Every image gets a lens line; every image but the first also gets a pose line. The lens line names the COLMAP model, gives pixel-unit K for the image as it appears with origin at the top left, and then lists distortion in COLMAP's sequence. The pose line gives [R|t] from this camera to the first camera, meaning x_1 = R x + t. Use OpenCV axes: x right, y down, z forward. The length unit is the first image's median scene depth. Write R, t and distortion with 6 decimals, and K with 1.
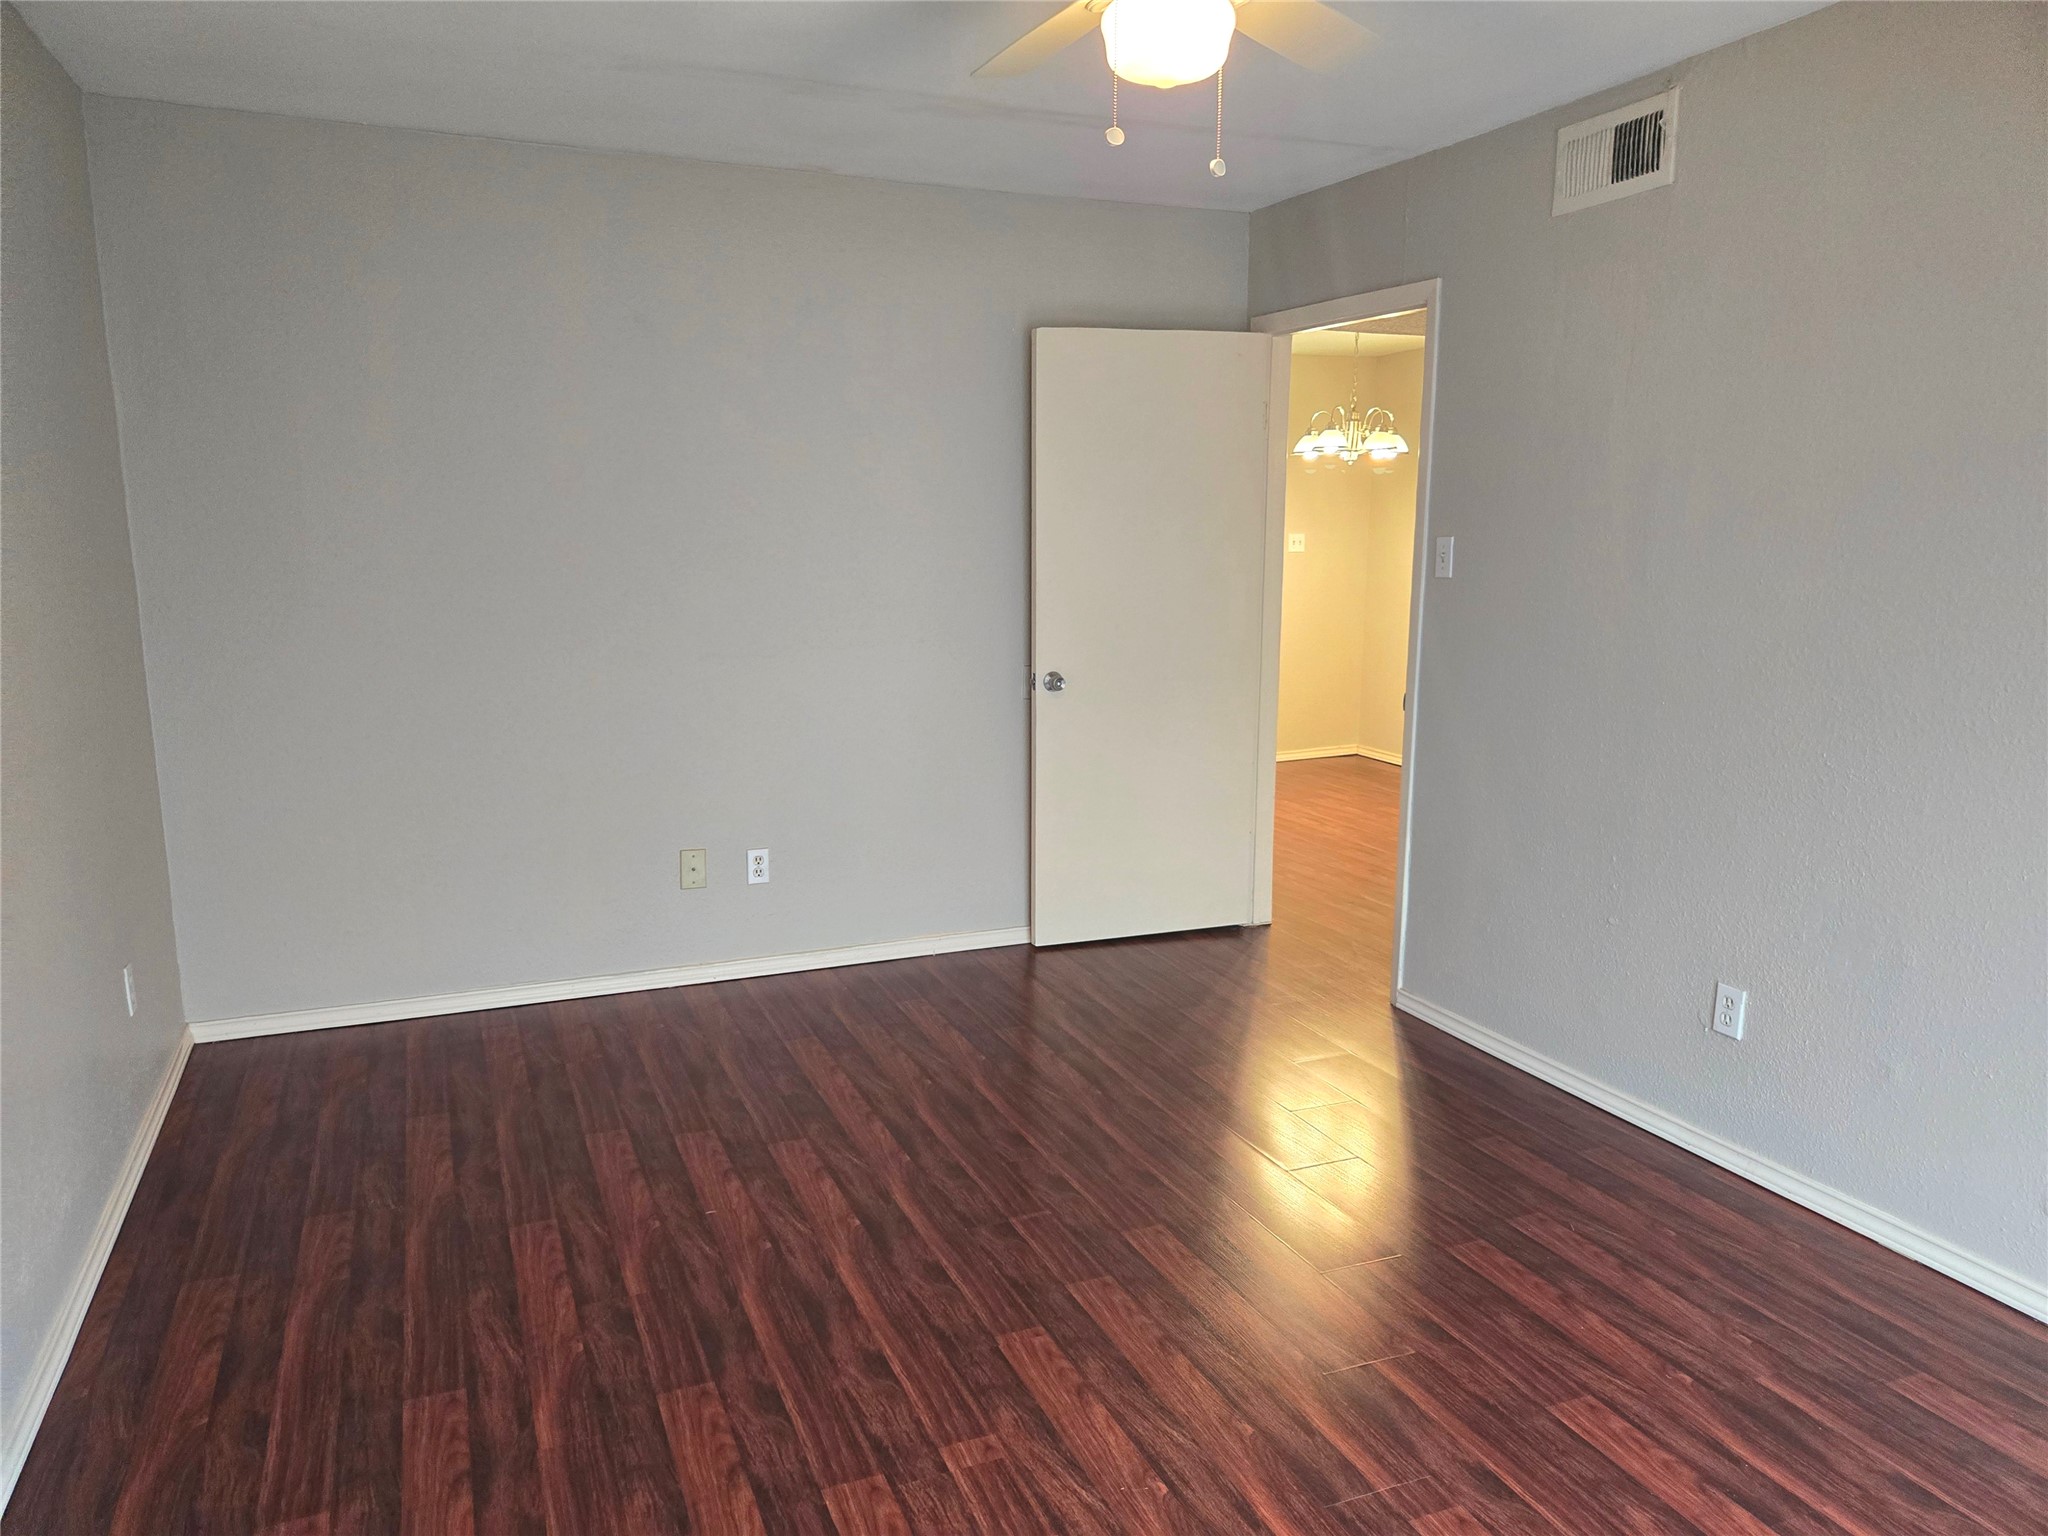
lens RADIAL K [[1373.1, 0, 1014.4], [0, 1373.1, 778.4], [0, 0, 1]] dist [0.002089, 0.000339]
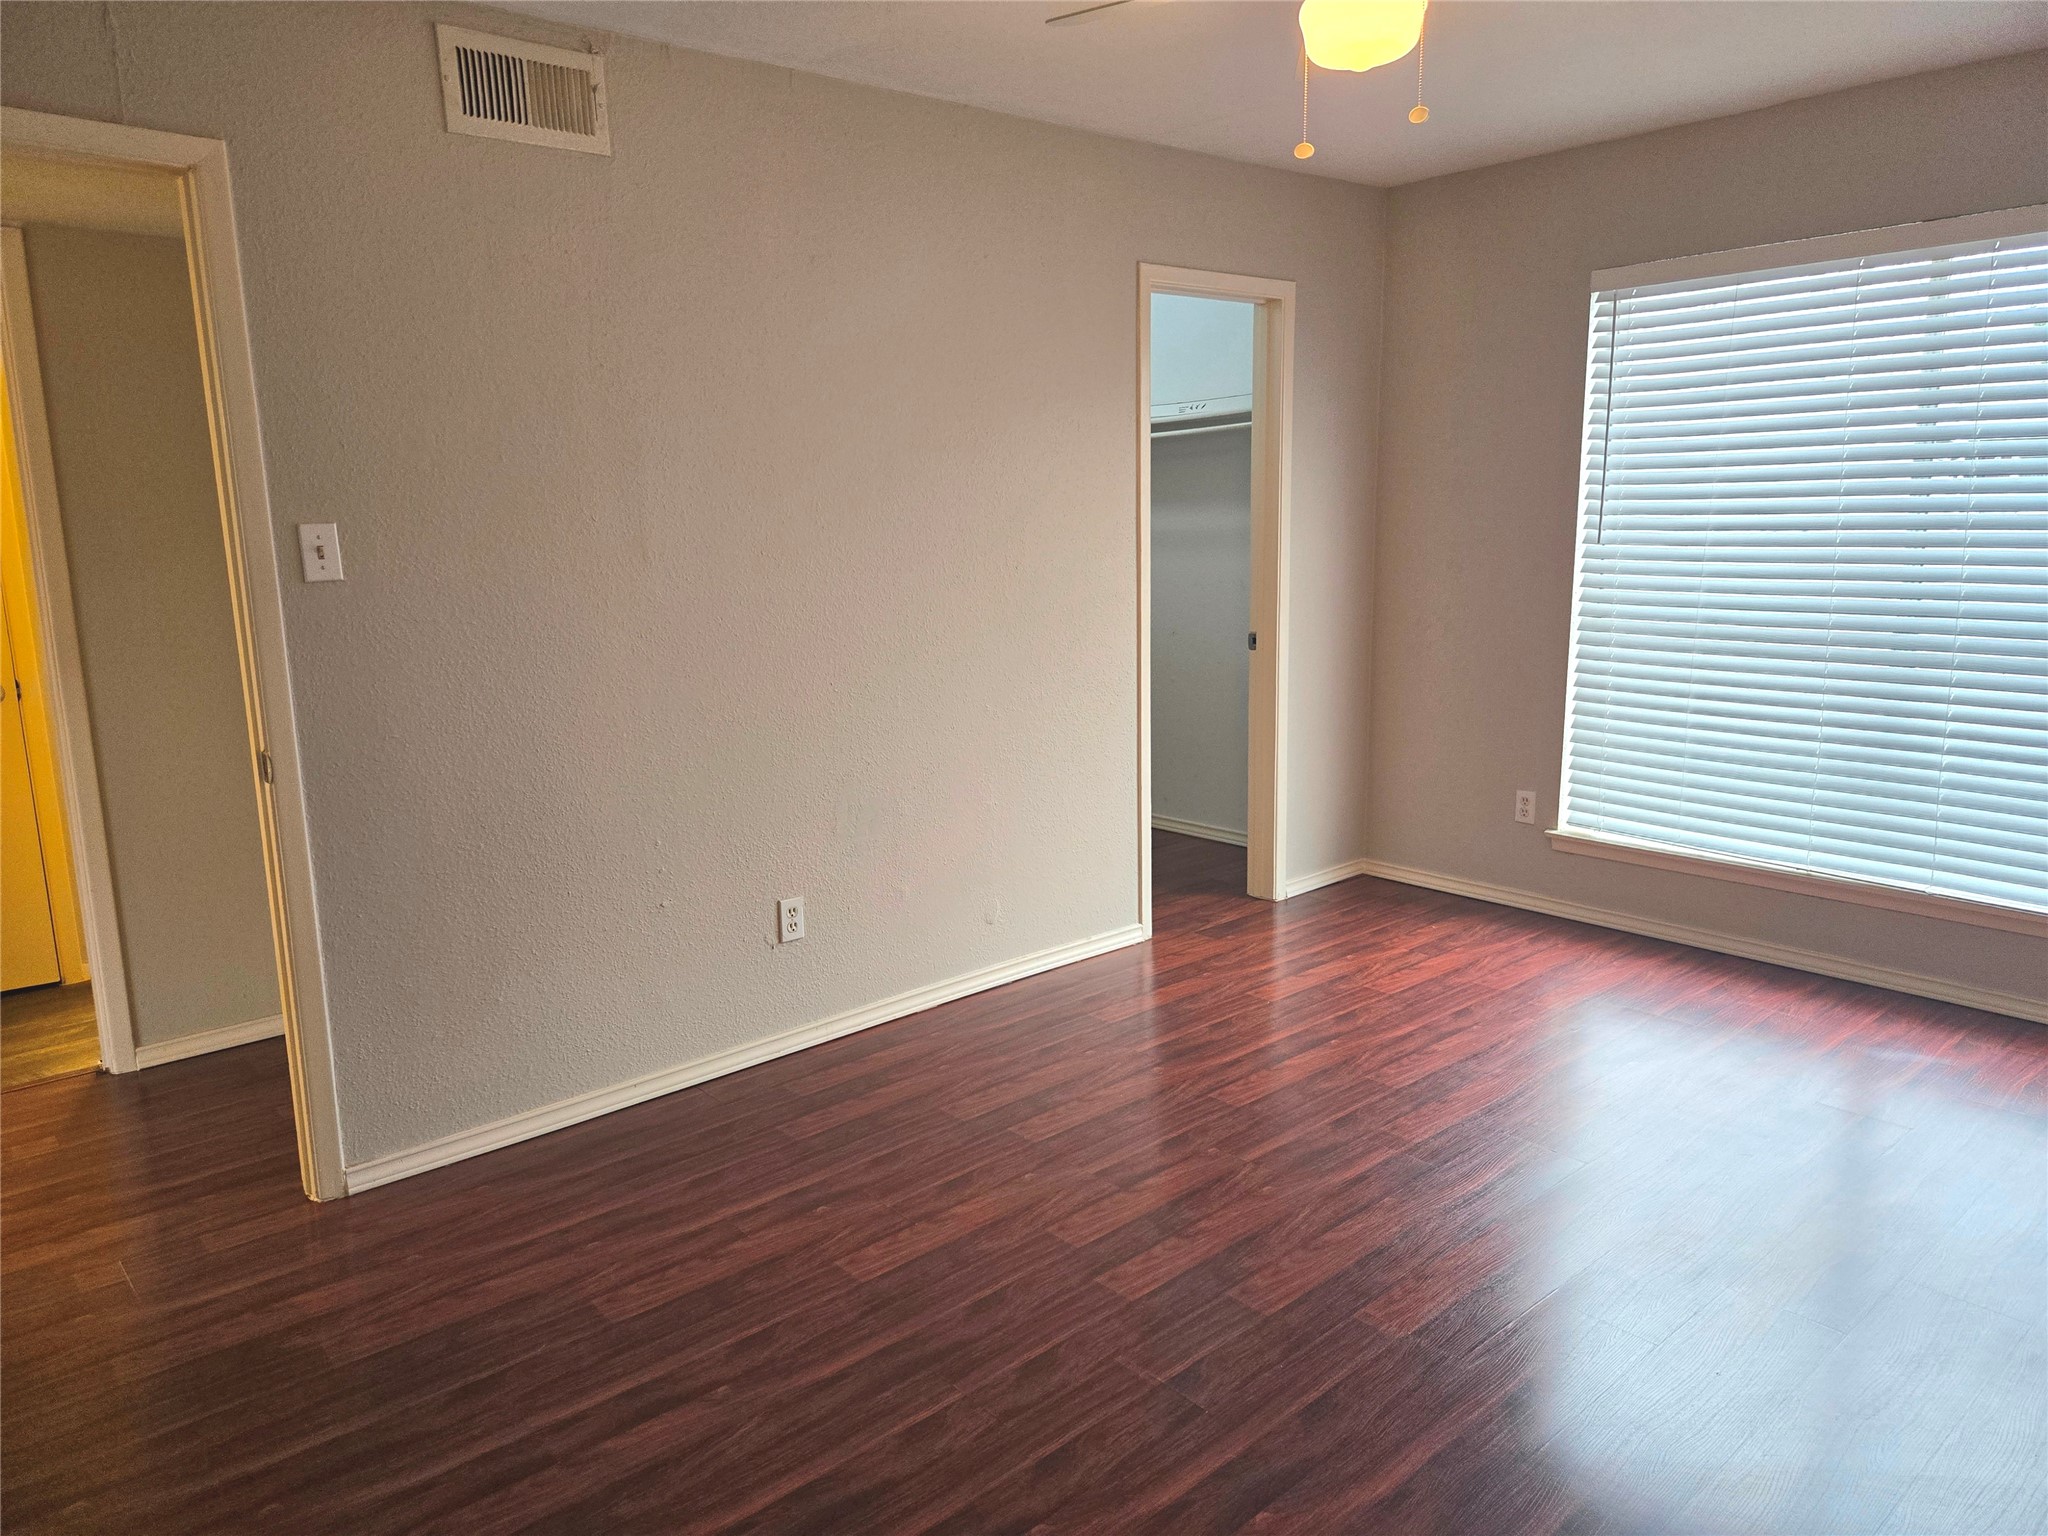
lens RADIAL K [[1373.1, 0, 1012.8], [0, 1373.1, 754.5], [0, 0, 1]] dist [0.002089, 0.000339]
pose [[-0.310341, -0.179352, 0.933553, -0.600550], [0.182251, 0.952599, 0.243597, -0.213637], [-0.932991, 0.245740, -0.262944, 1.094086]]
